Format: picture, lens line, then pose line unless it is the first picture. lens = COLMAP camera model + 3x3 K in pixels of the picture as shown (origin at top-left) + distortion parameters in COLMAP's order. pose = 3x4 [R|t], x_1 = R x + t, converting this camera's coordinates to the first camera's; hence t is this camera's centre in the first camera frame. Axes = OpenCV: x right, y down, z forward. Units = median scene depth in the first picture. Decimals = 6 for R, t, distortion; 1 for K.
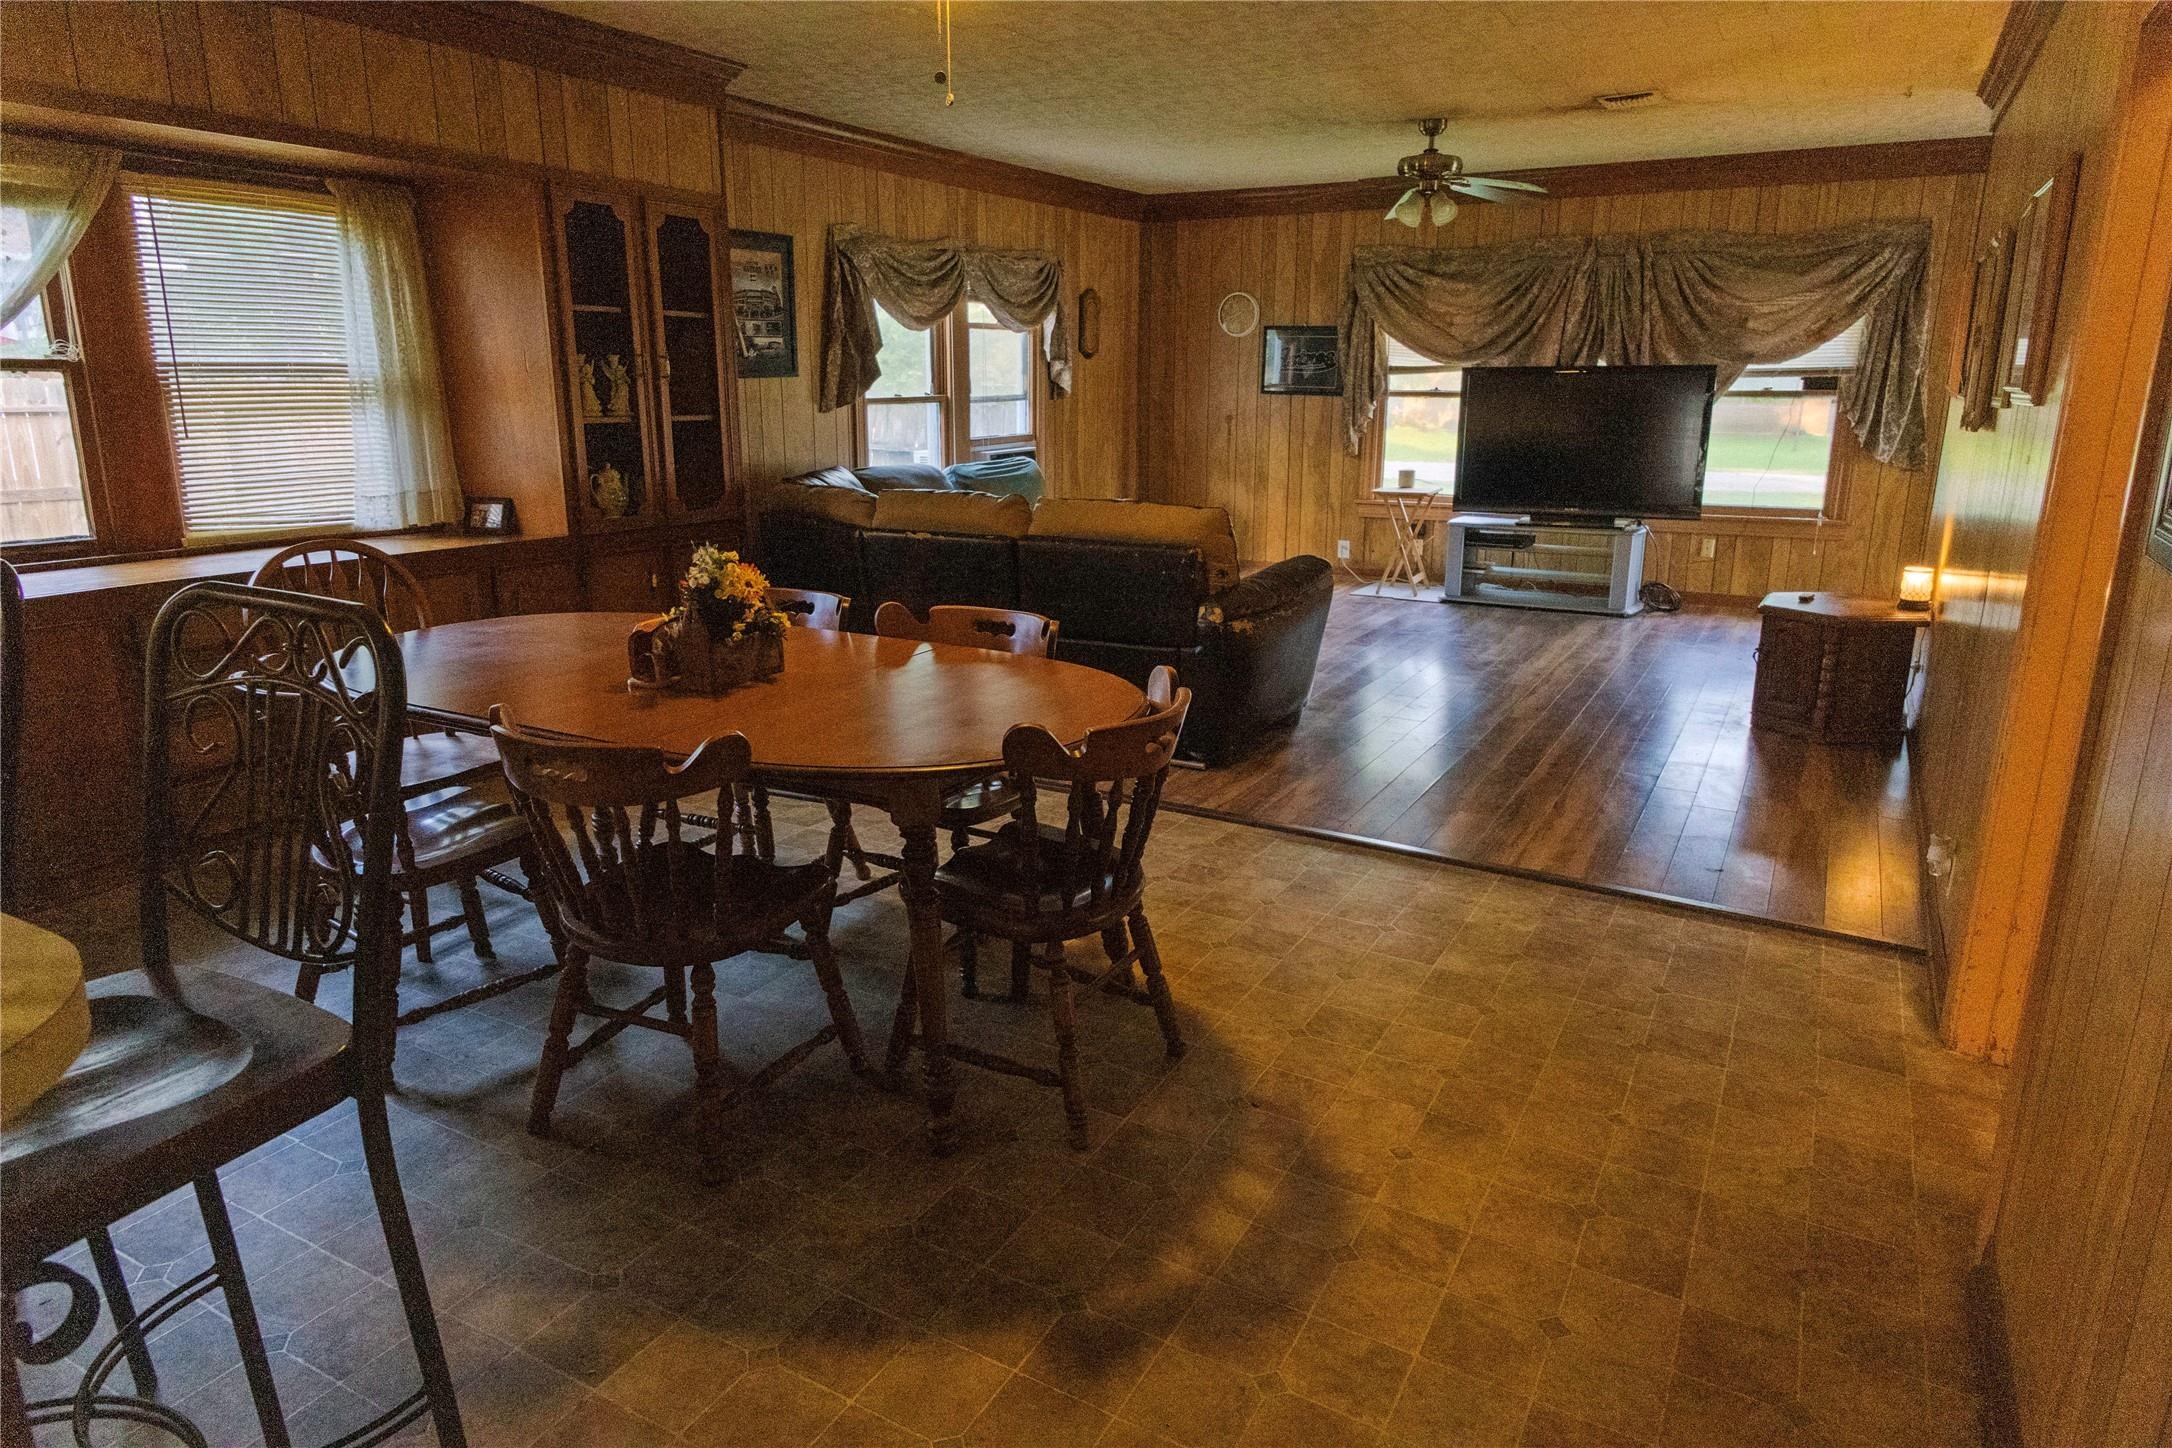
lens RADIAL K [[1369.8, 0, 1086.0], [0, 1369.8, 724.0], [0, 0, 1]] dist [0.005250, 0.001252]
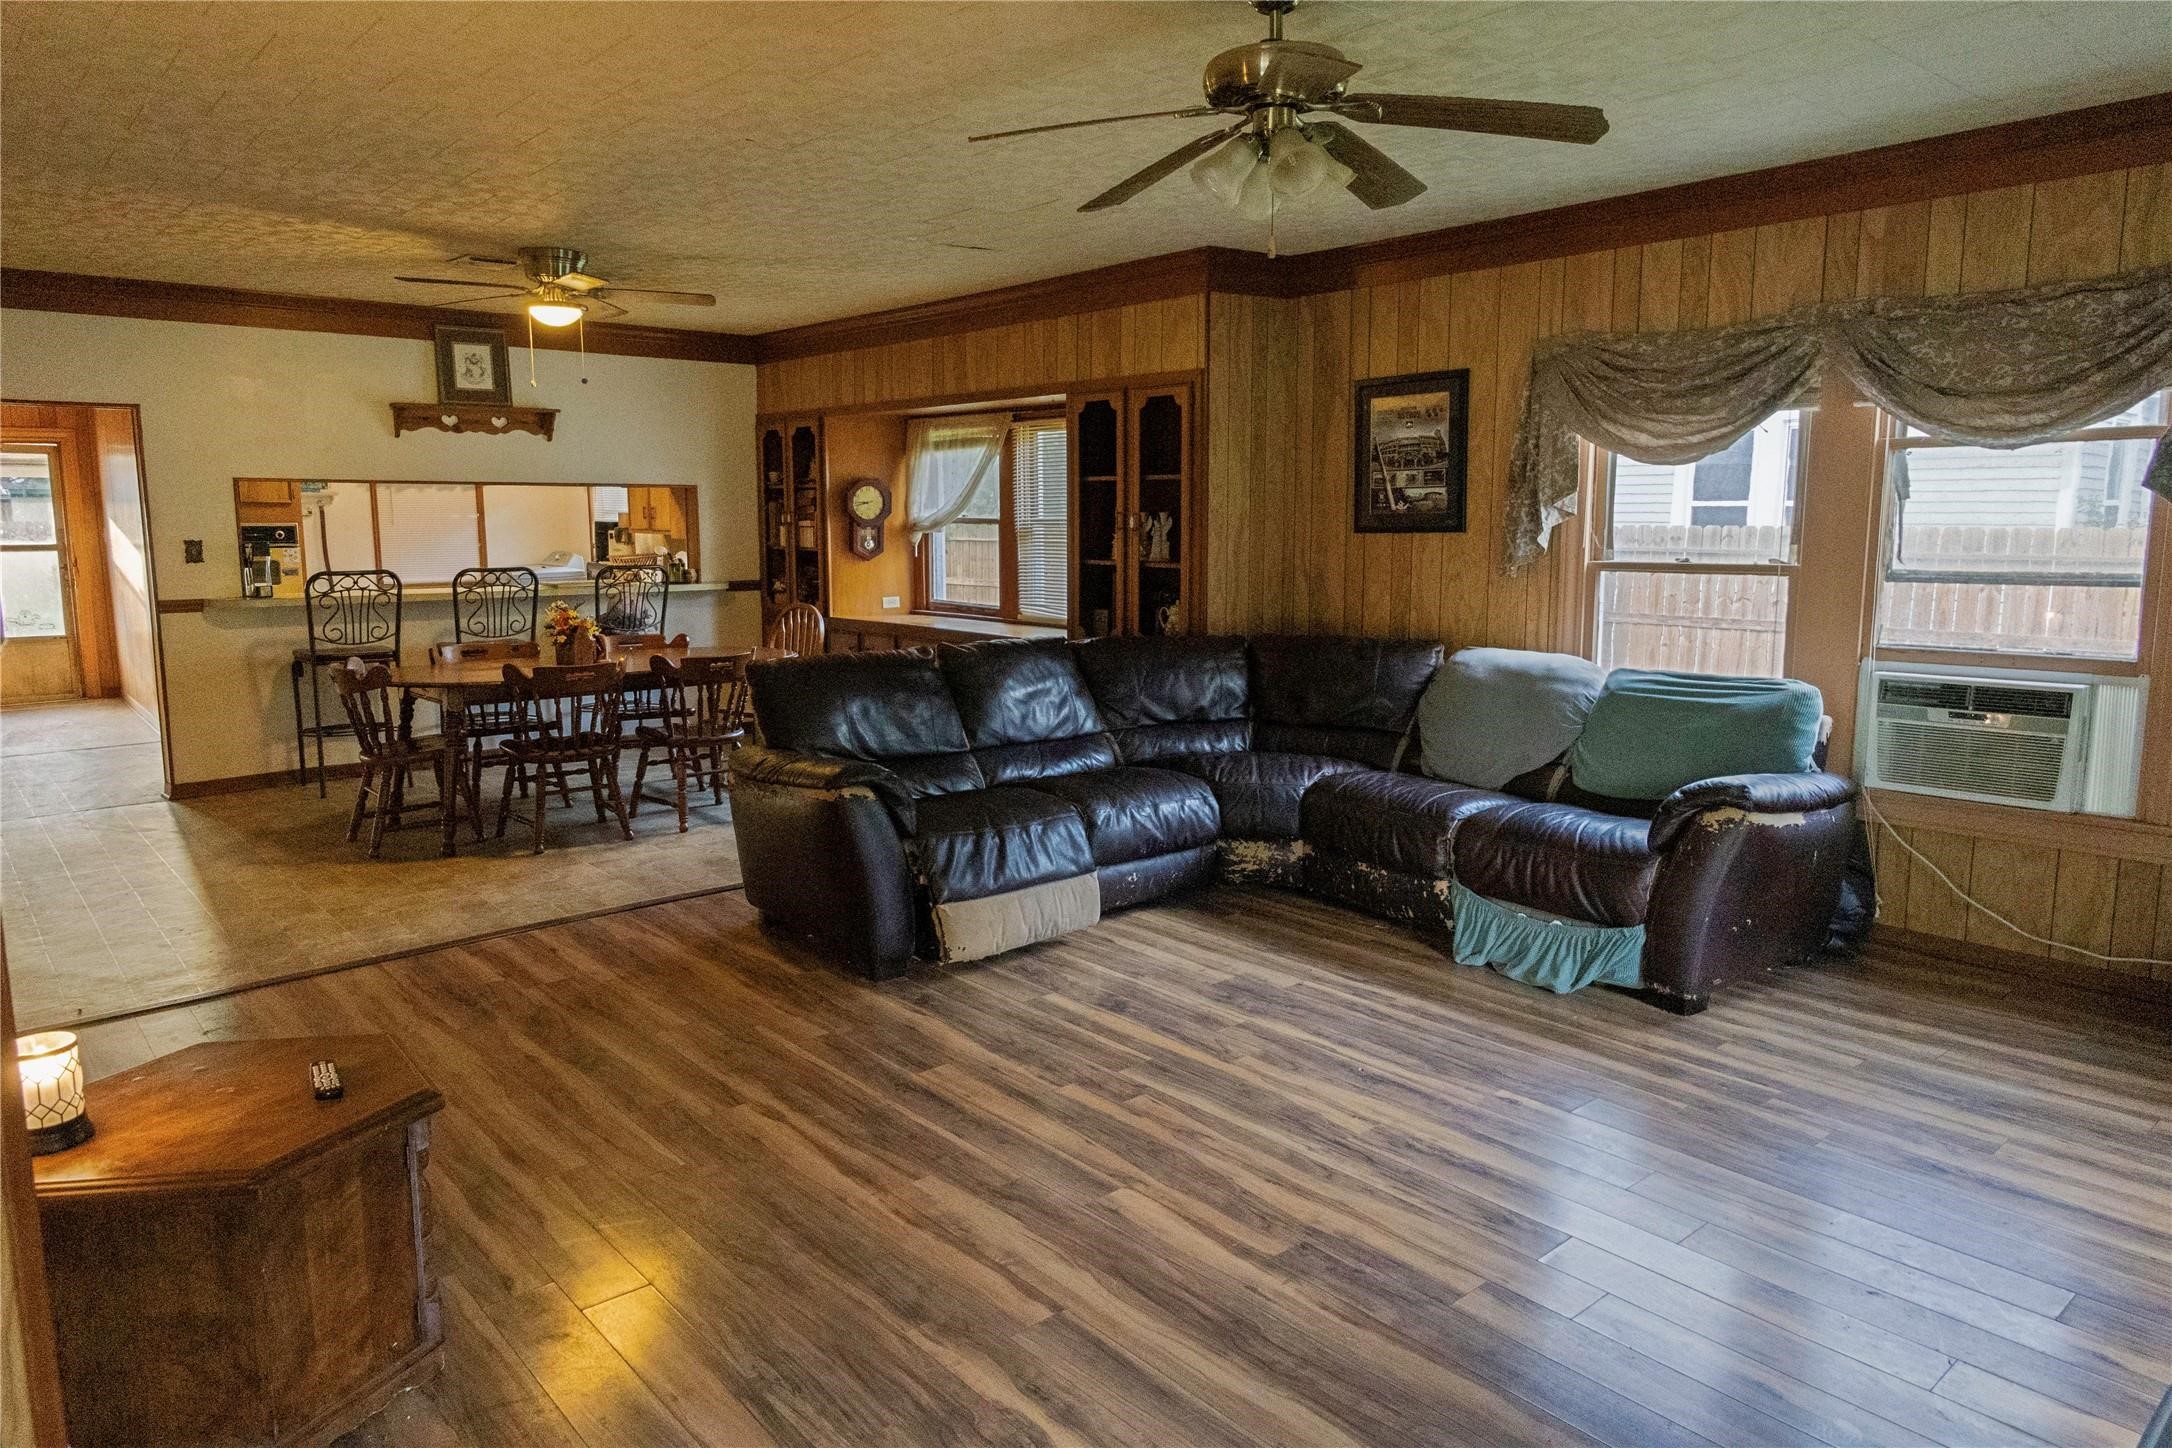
lens RADIAL K [[1389.1, 0, 1086.0], [0, 1389.1, 724.0], [0, 0, 1]] dist [0.002189, -0.000048]
pose [[-0.352312, 0.137257, -0.925763, 0.705492], [-0.231521, 0.945658, 0.228316, -0.295953], [0.906793, 0.294772, -0.301388, 1.131920]]
